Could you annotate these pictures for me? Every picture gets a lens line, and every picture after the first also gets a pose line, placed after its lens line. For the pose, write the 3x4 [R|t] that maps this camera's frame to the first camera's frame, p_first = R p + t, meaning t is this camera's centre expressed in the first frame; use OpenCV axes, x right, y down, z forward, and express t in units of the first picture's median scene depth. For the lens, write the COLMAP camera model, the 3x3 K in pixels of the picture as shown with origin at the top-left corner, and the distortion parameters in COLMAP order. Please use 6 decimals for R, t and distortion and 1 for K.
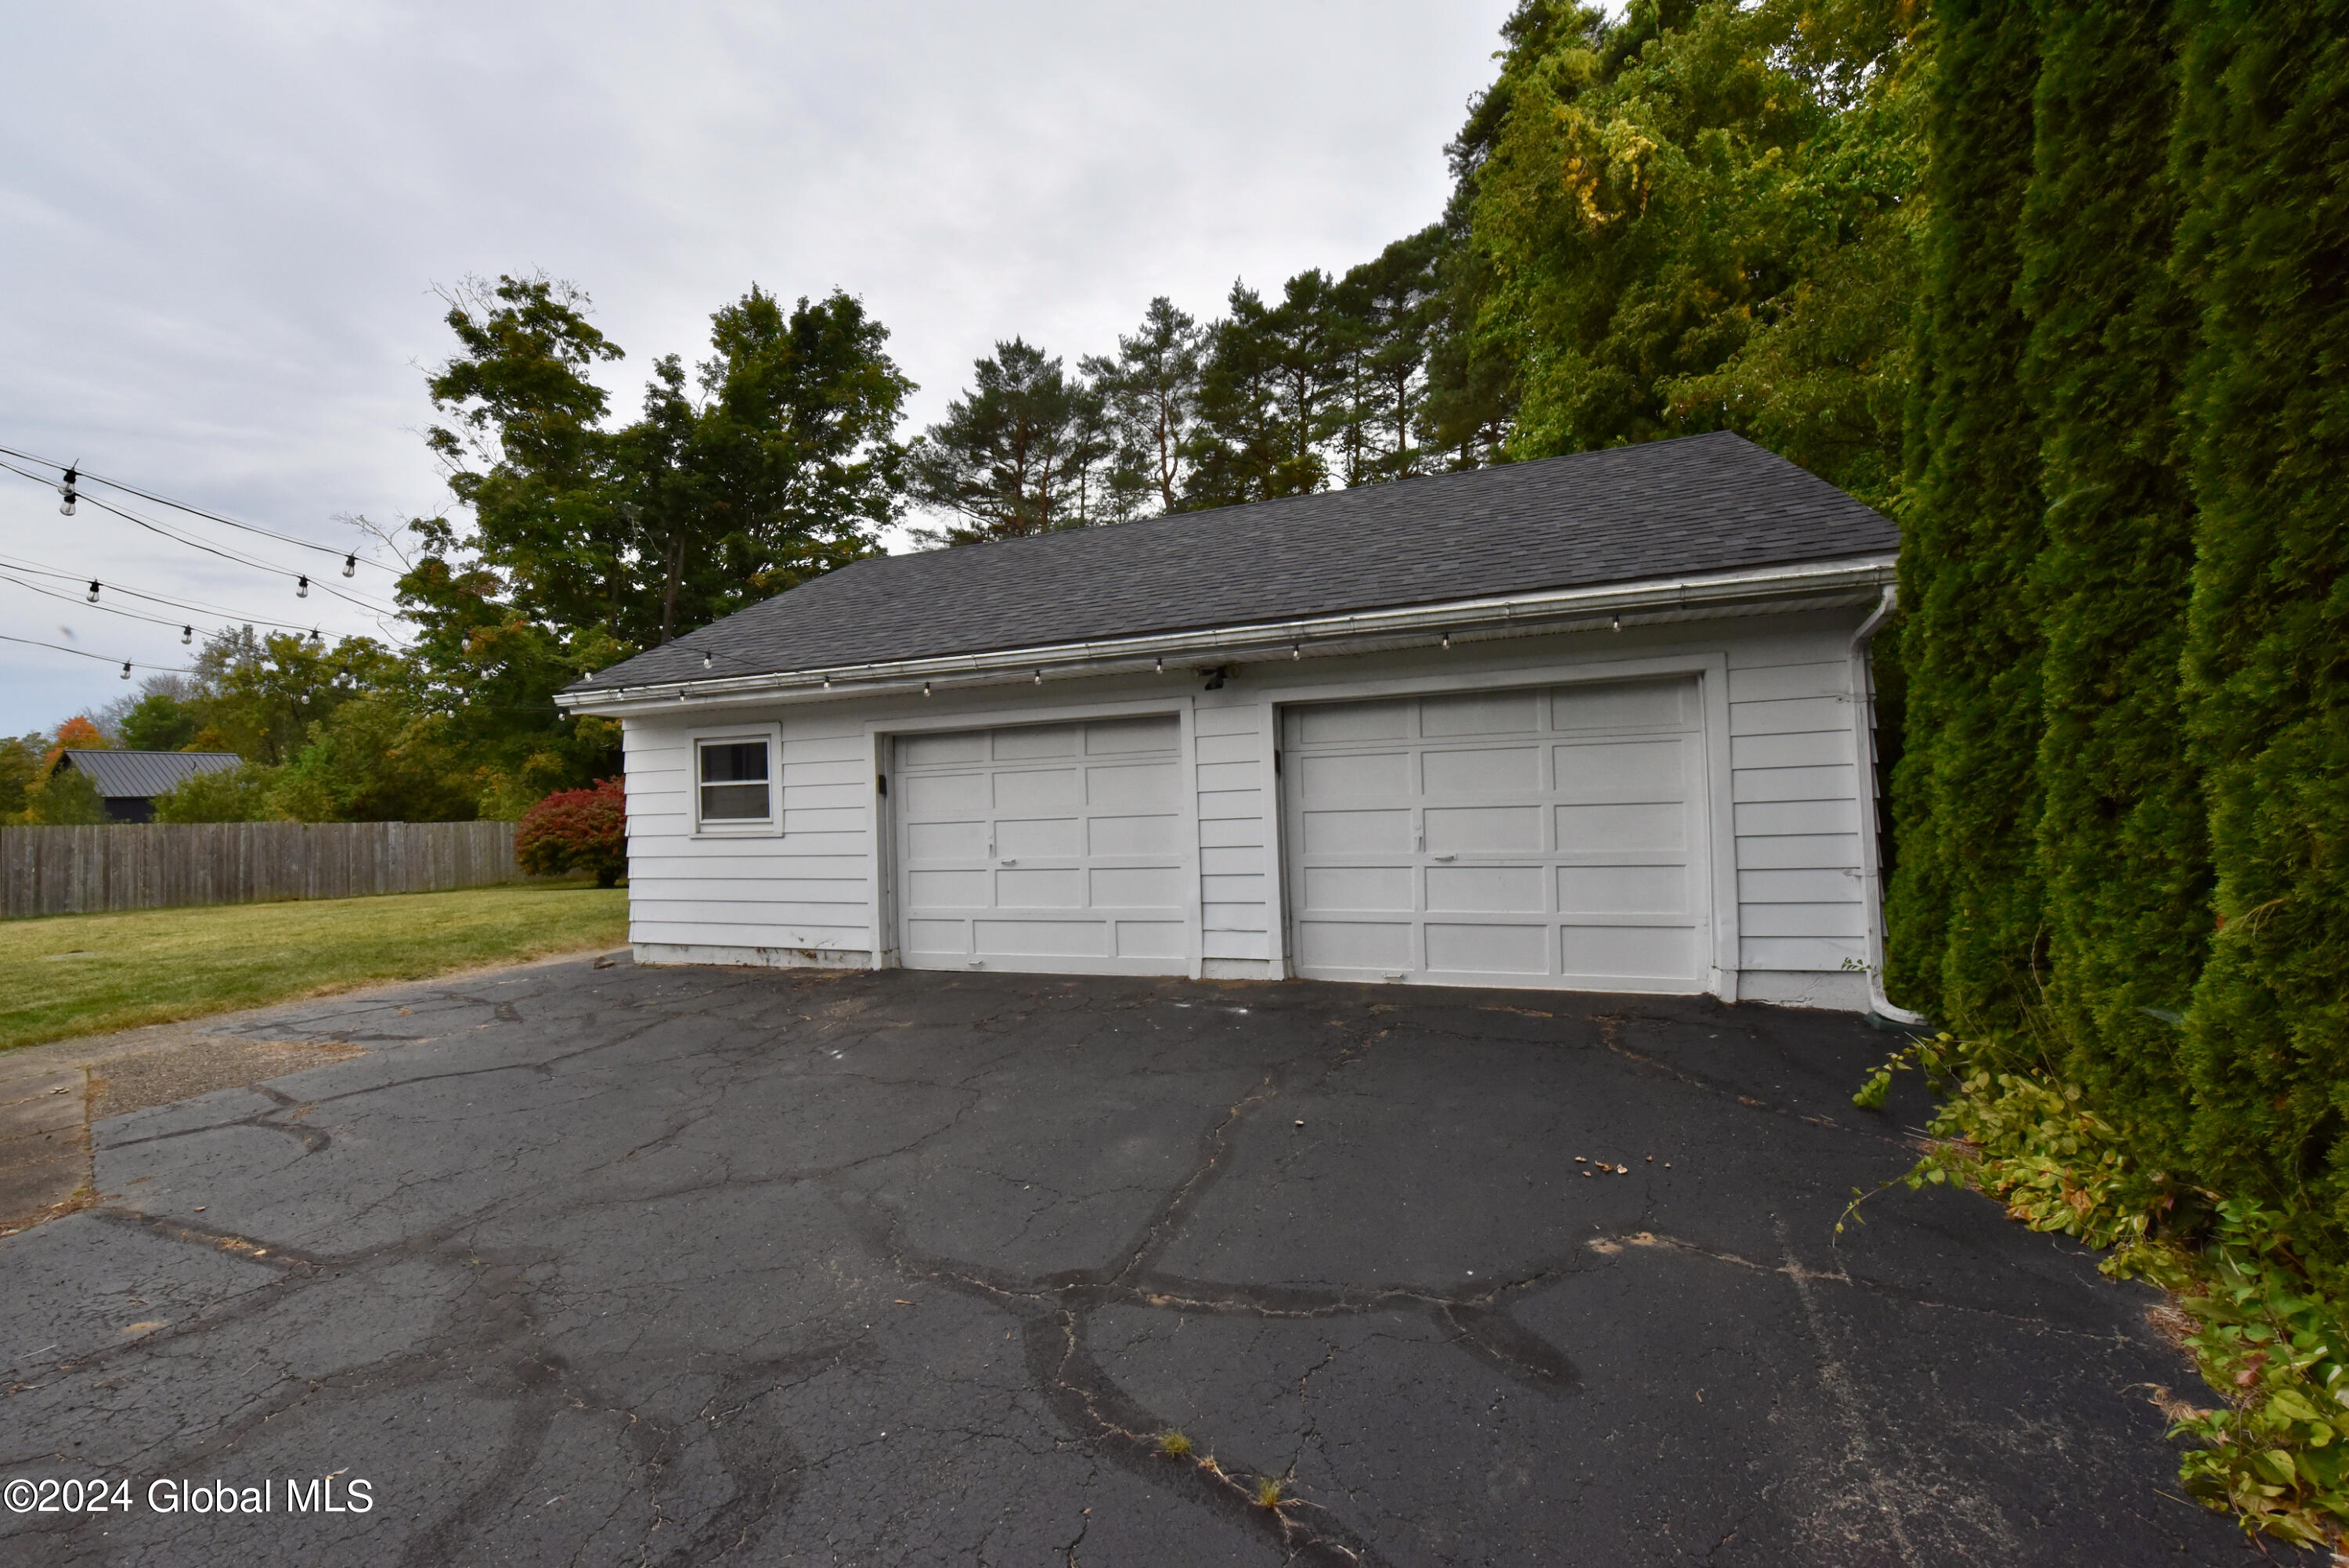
lens RADIAL K [[934.6, 0, 1174.1], [0, 934.6, 787.1], [0, 0, 1]] dist [-0.010483, -0.000134]
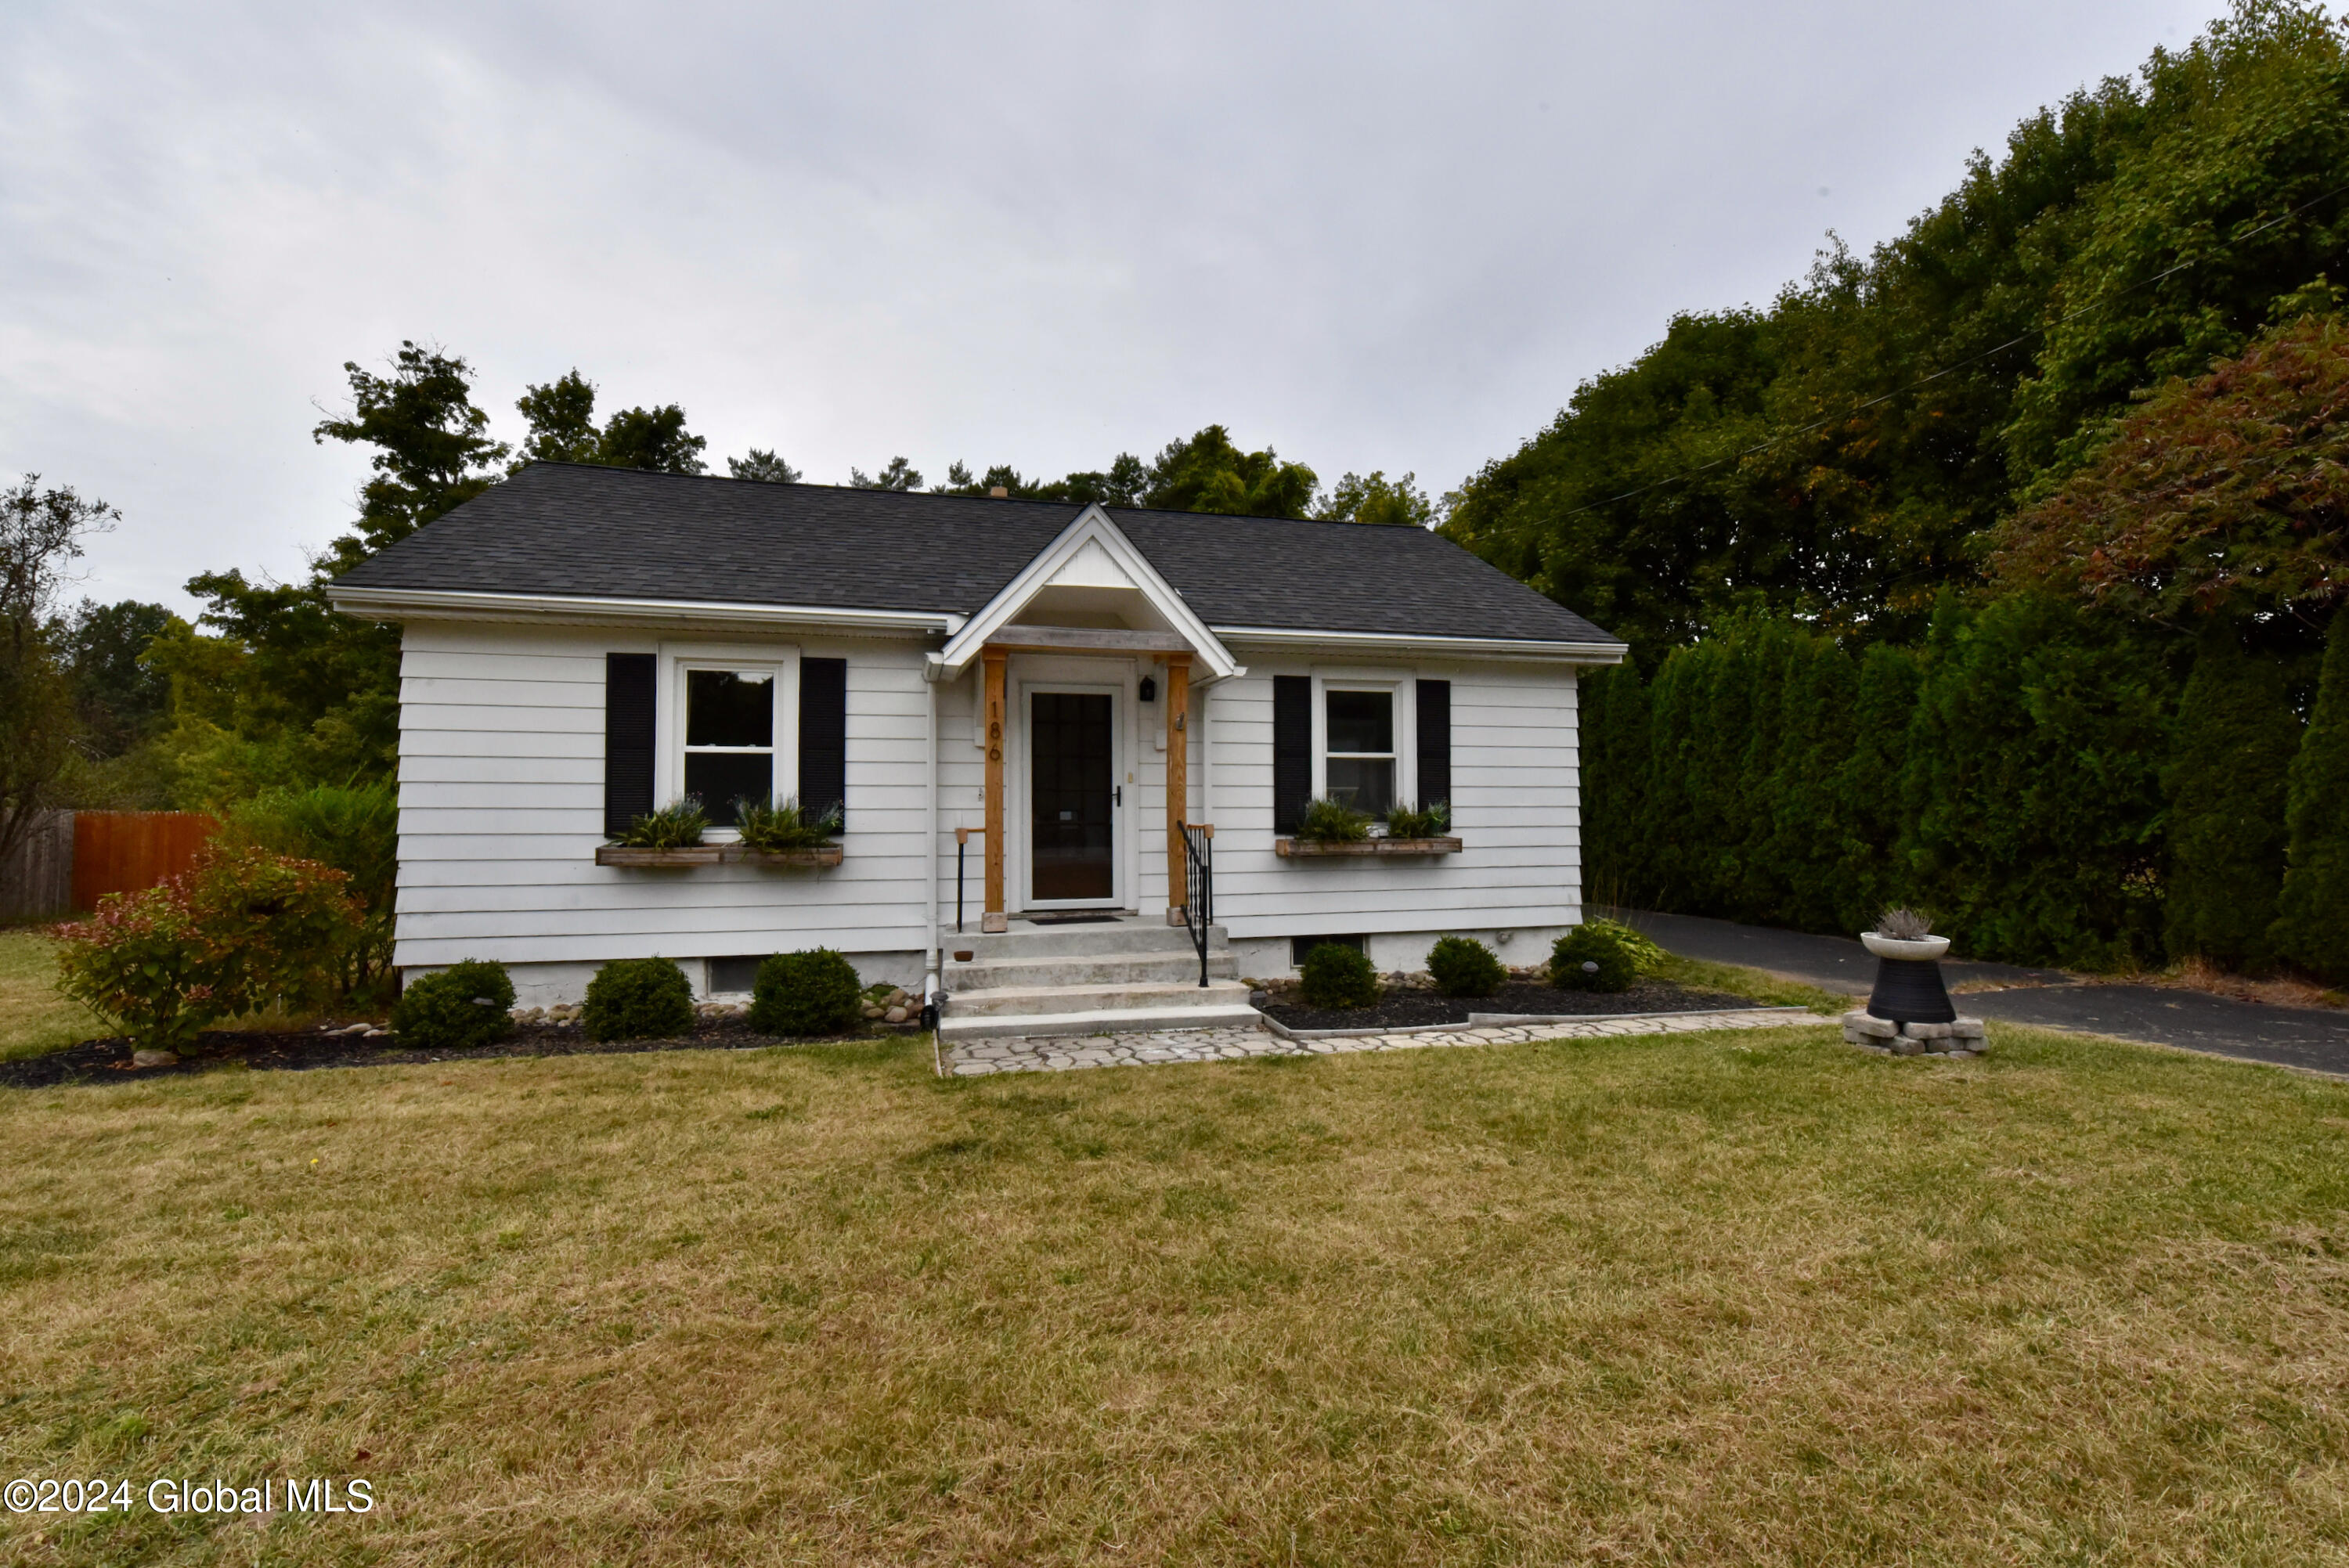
lens RADIAL K [[959.6, 0, 1171.5], [0, 959.6, 805.2], [0, 0, 1]] dist [-0.022845, -0.000056]
pose [[0.823142, 0.048278, 0.565779, -0.785732], [-0.033324, 0.998769, -0.036743, 0.026787], [-0.566856, 0.011391, 0.823738, -0.619865]]
